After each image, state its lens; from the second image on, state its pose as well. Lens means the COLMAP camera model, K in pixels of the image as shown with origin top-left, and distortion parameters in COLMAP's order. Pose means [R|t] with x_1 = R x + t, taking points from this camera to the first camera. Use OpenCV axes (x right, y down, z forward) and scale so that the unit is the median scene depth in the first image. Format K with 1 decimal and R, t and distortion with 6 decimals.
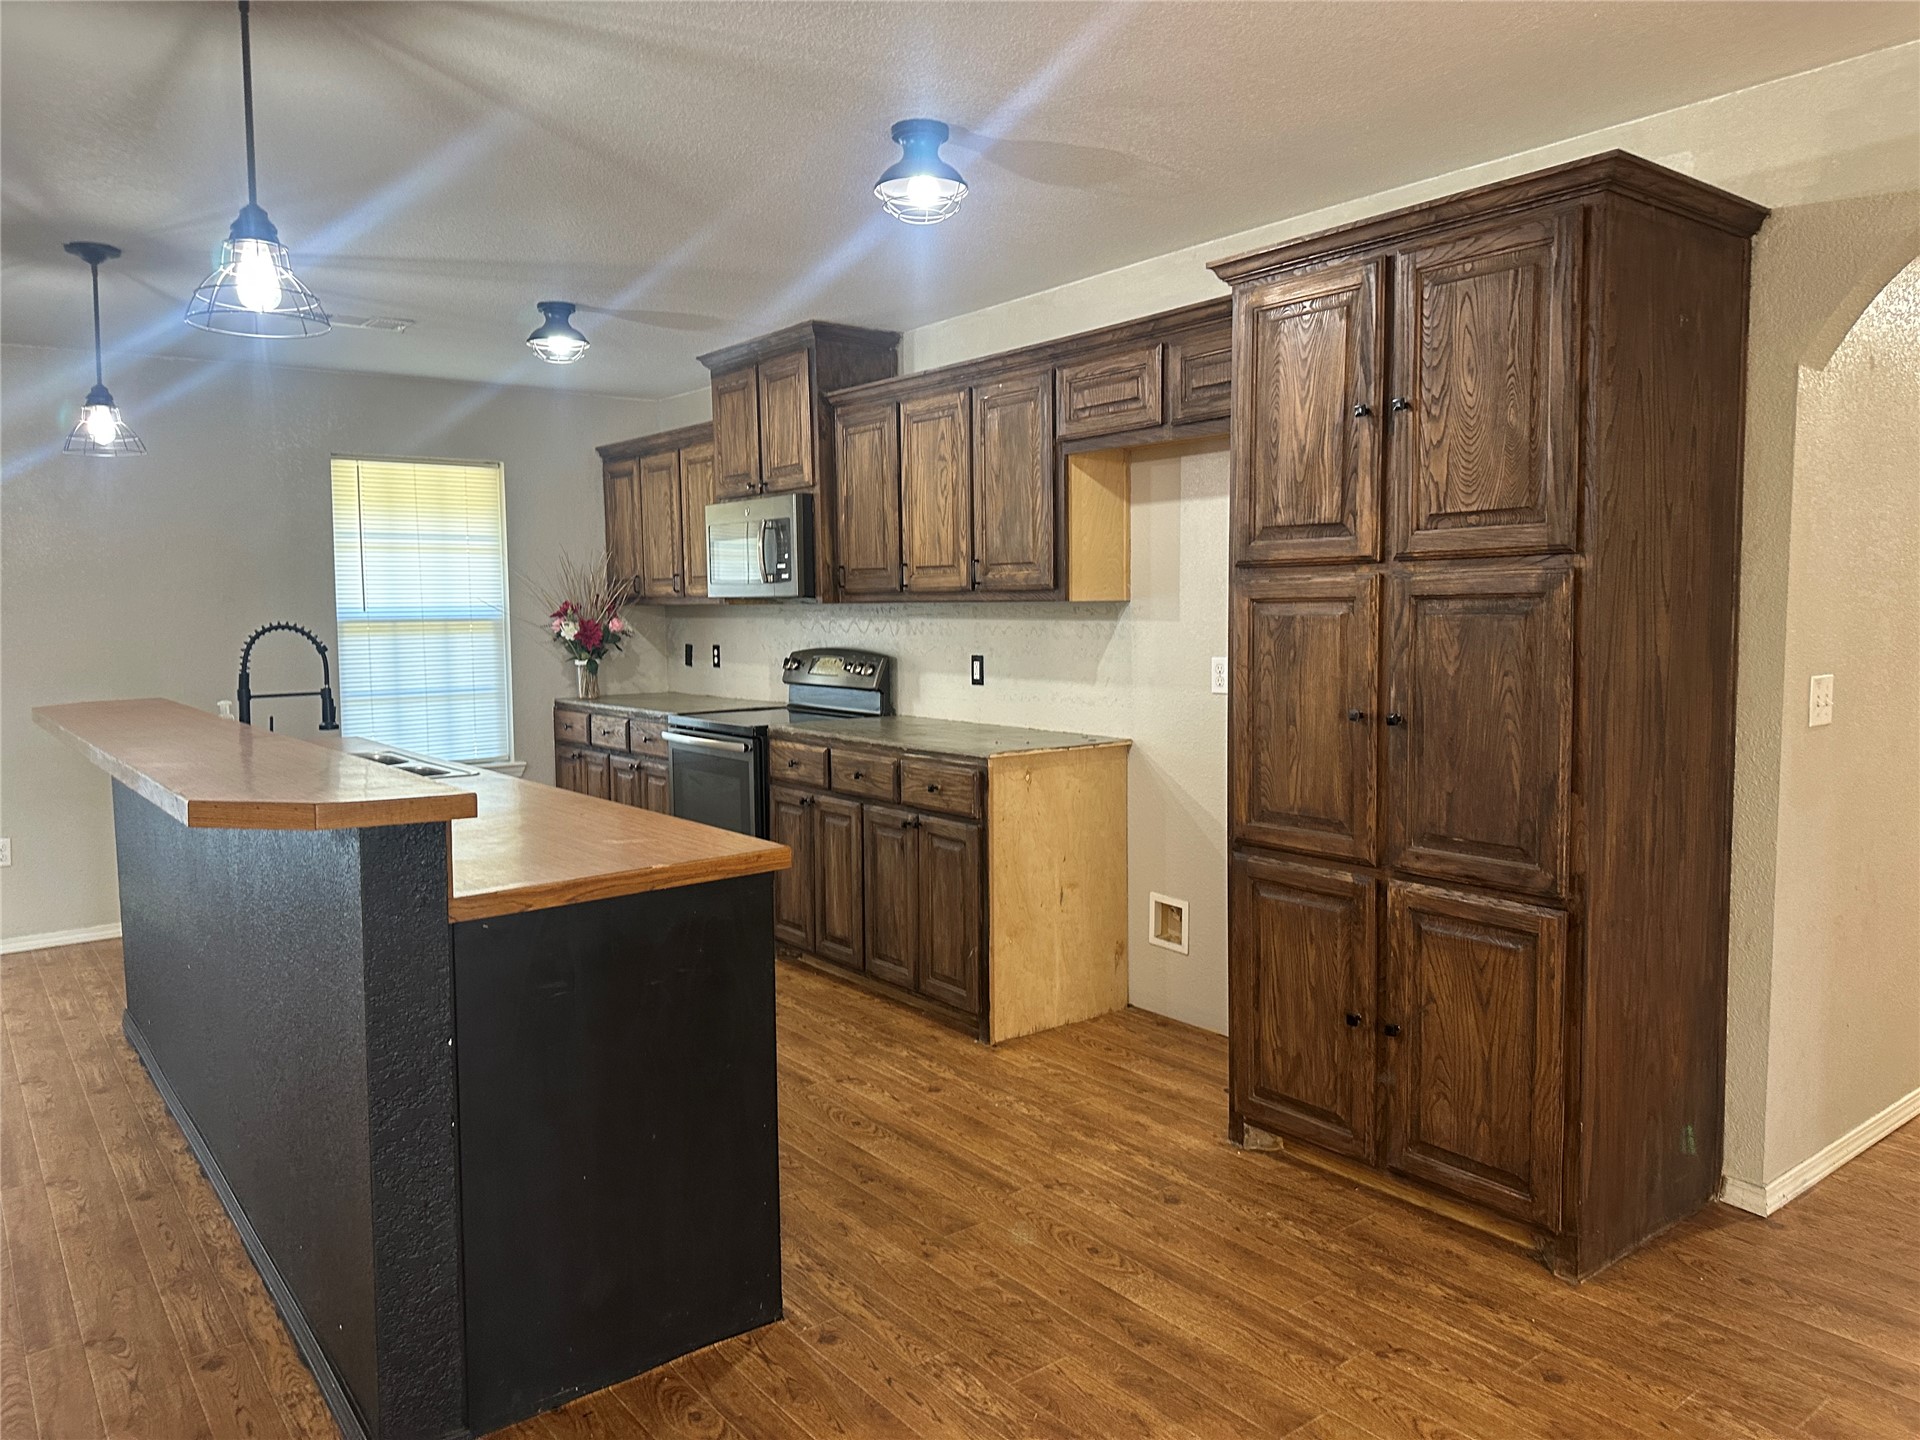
lens RADIAL K [[1336.6, 0, 971.8], [0, 1336.6, 703.1], [0, 0, 1]] dist [0.077908, -0.100138]
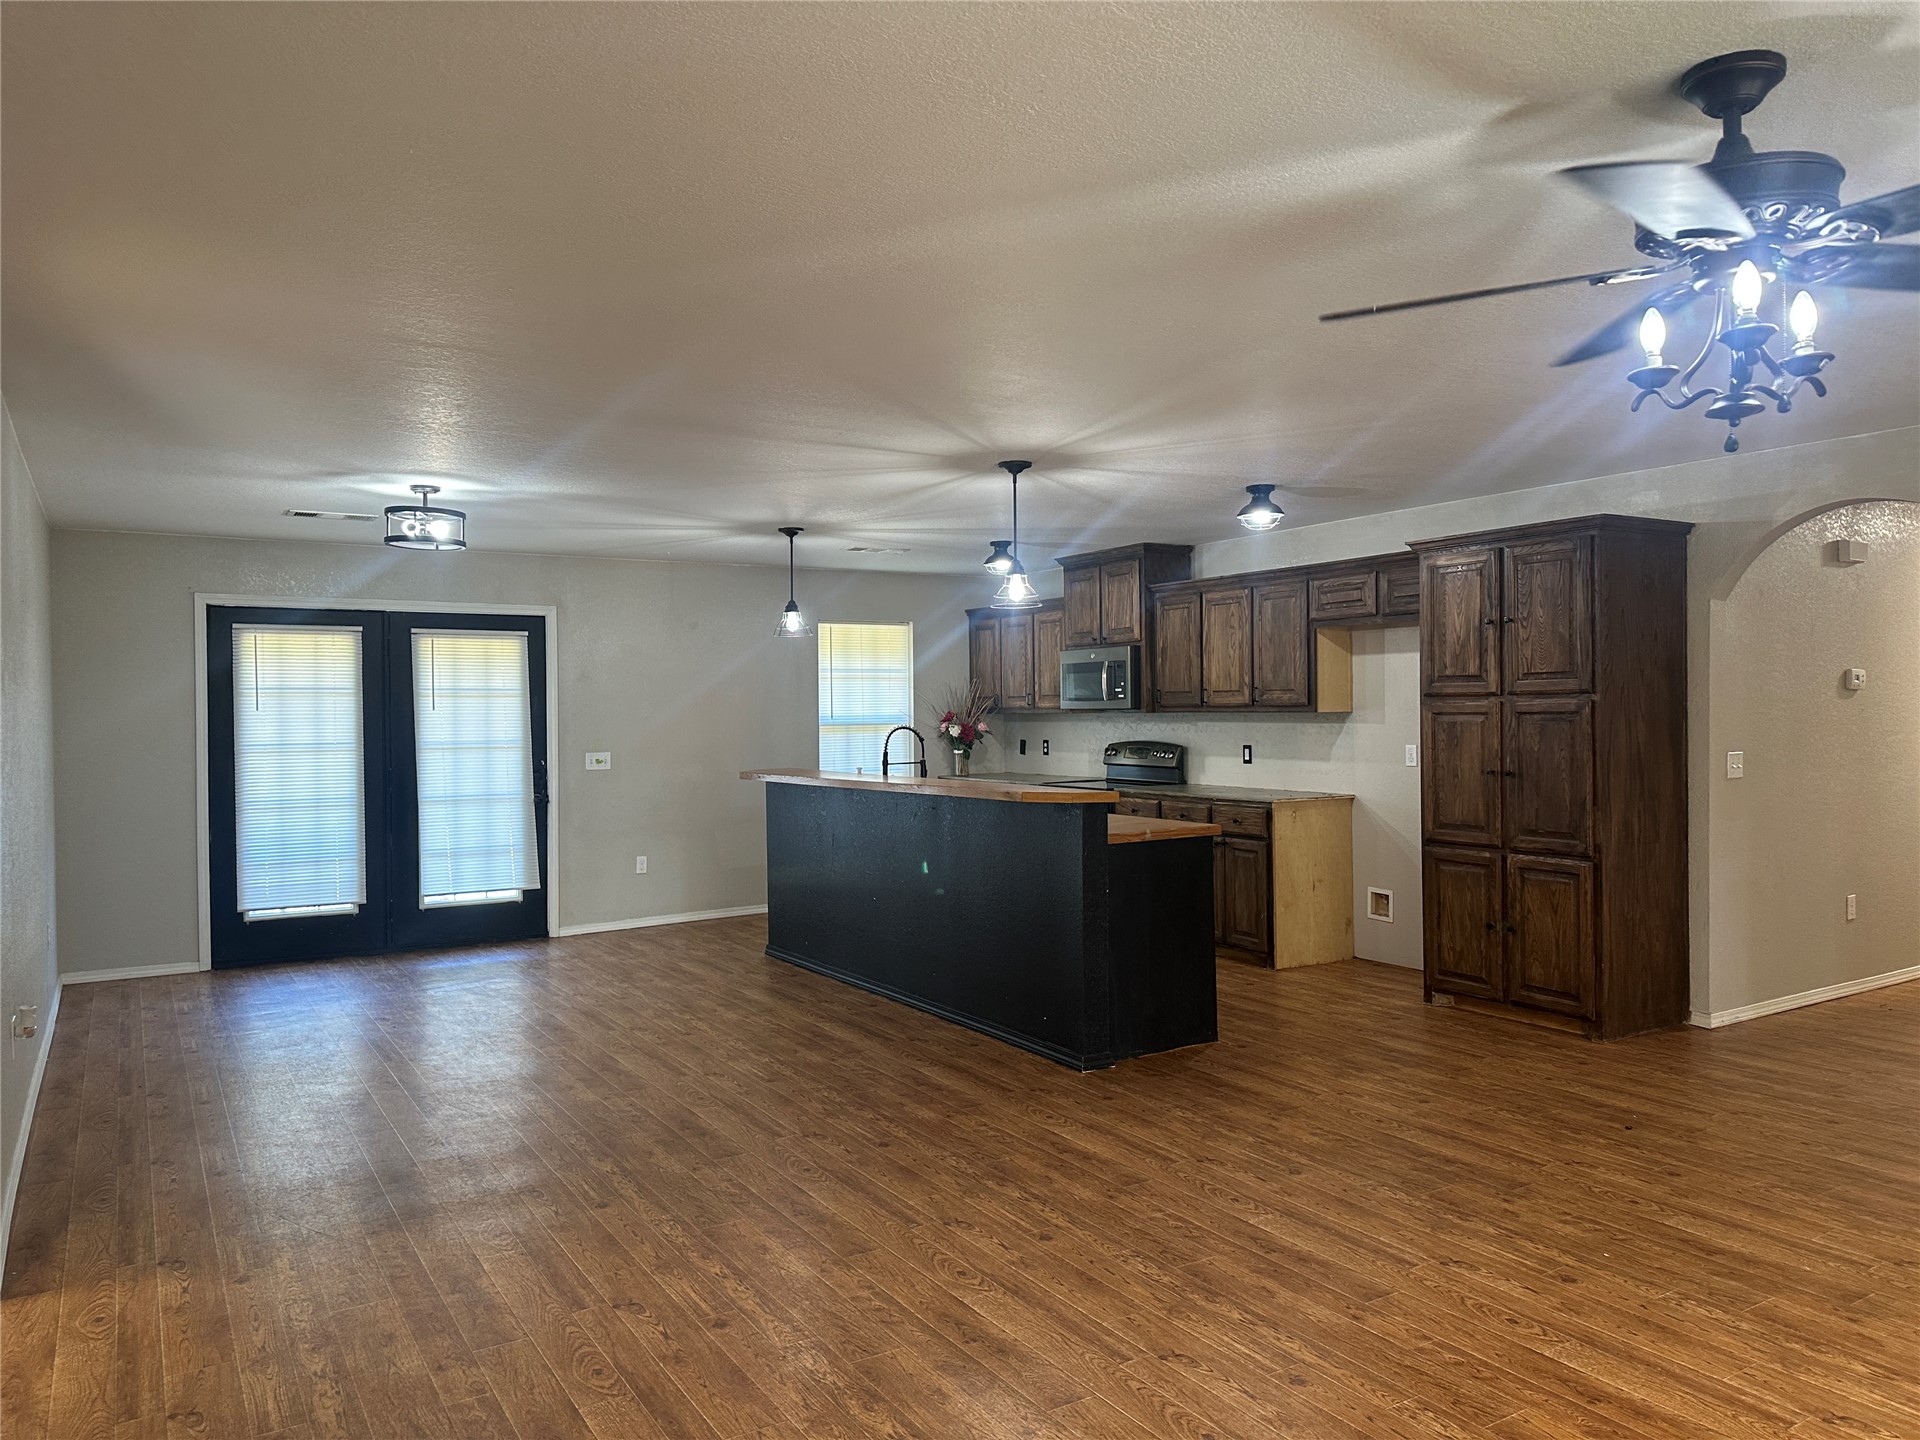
lens RADIAL K [[1336.6, 0, 967.4], [0, 1336.6, 721.9], [0, 0, 1]] dist [0.077908, -0.100138]
pose [[0.994378, -0.000844, -0.105881, -0.274254], [-0.005755, 0.998059, -0.062010, 0.064544], [0.105728, 0.062270, 0.992443, -1.082149]]
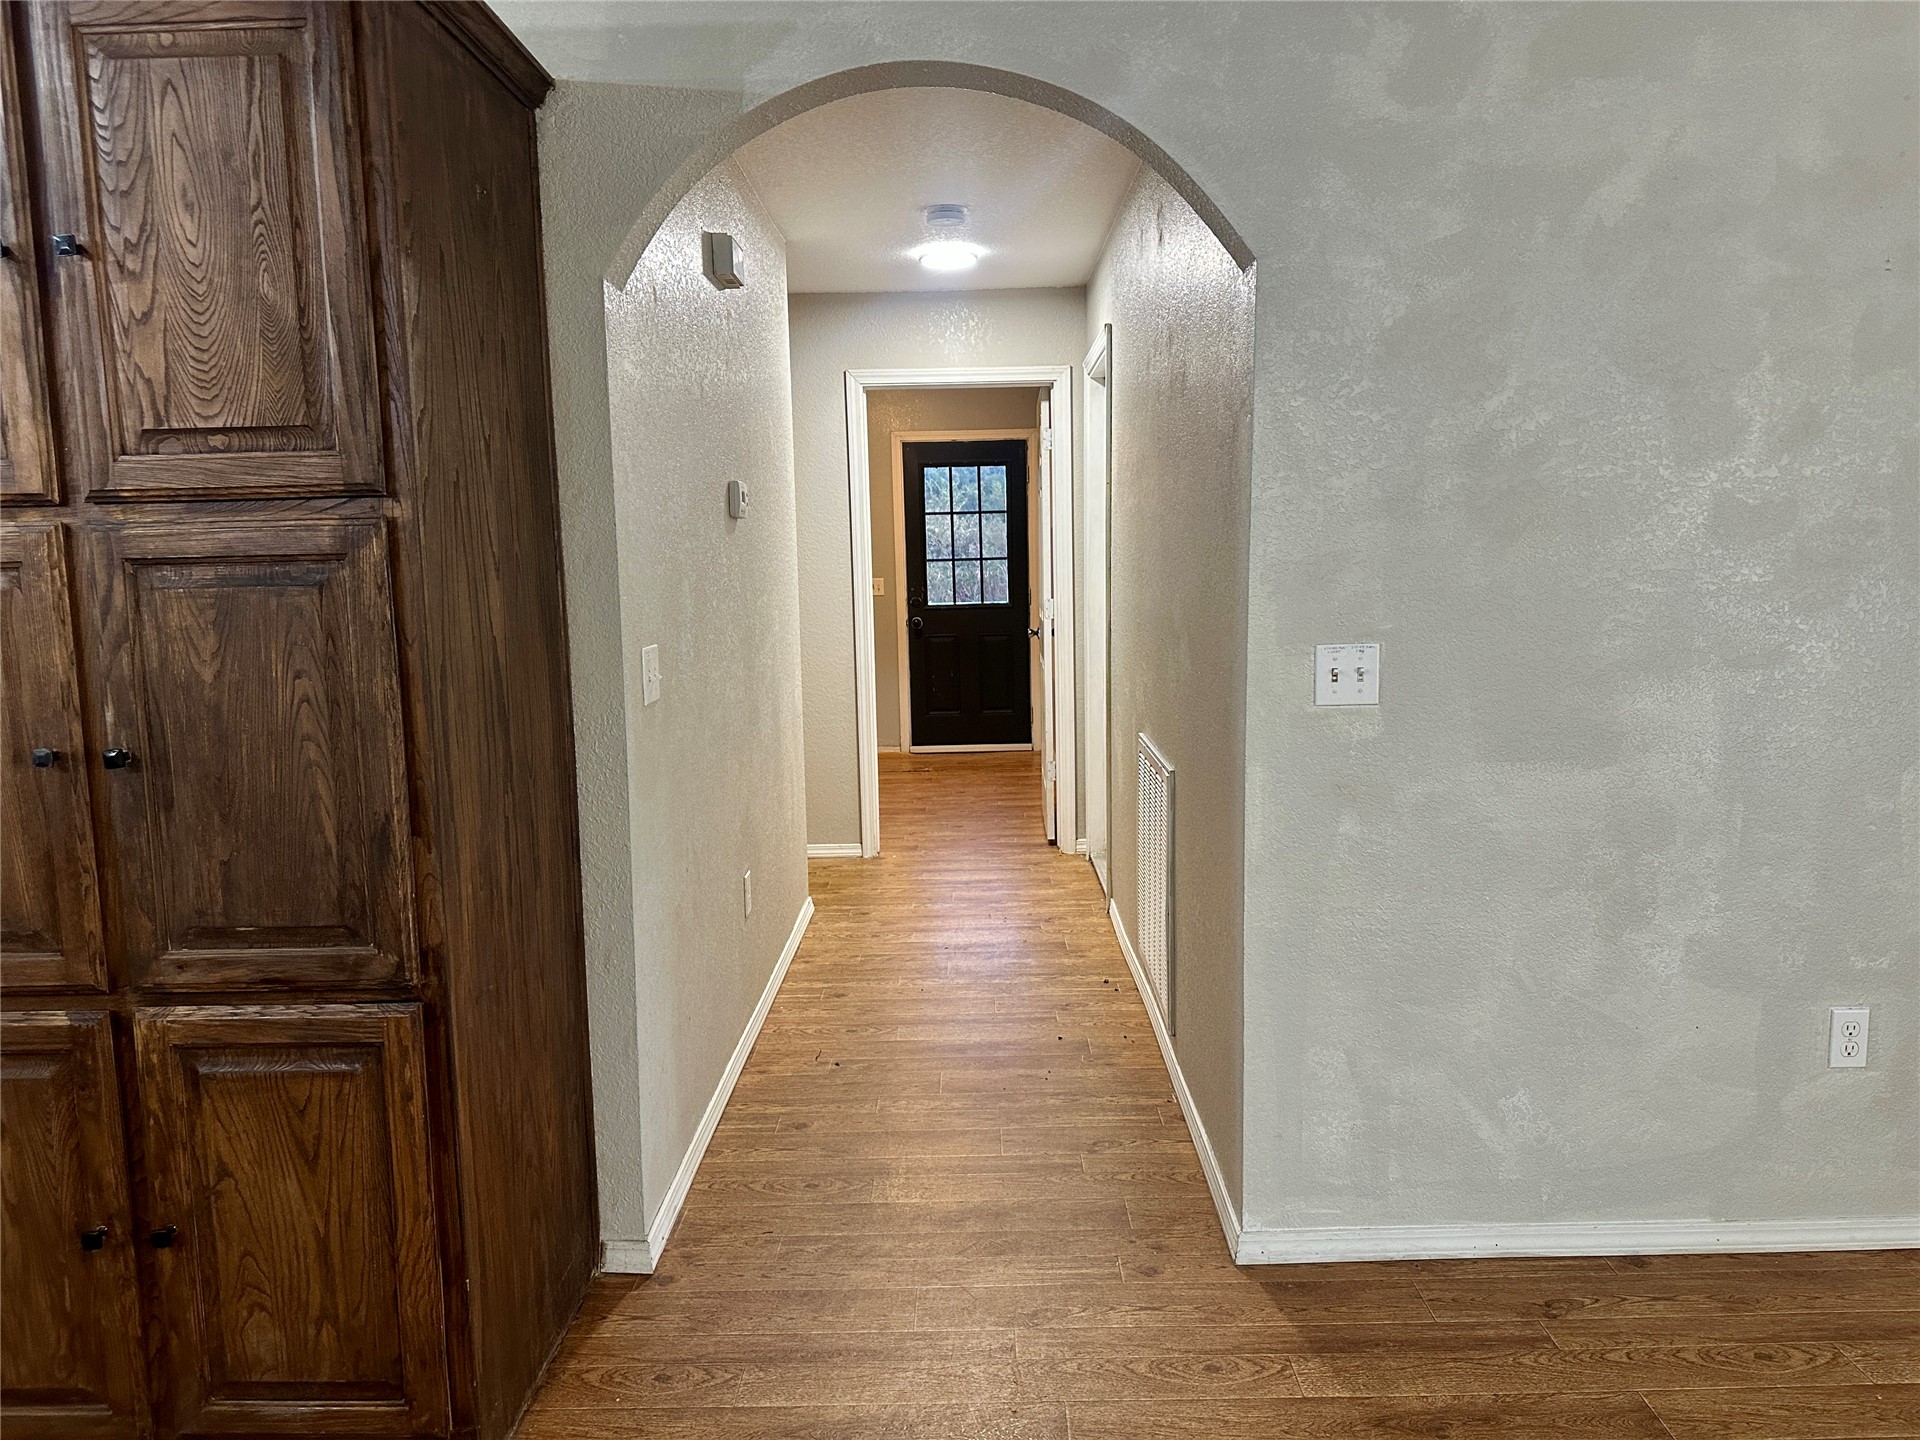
lens RADIAL K [[1336.6, 0, 968.8], [0, 1336.6, 709.3], [0, 0, 1]] dist [0.077908, -0.100138]
pose [[0.614231, -0.097801, 0.783042, 0.065337], [0.071678, 0.995103, 0.068061, -0.024445], [-0.785864, 0.014322, 0.618233, 0.294197]]
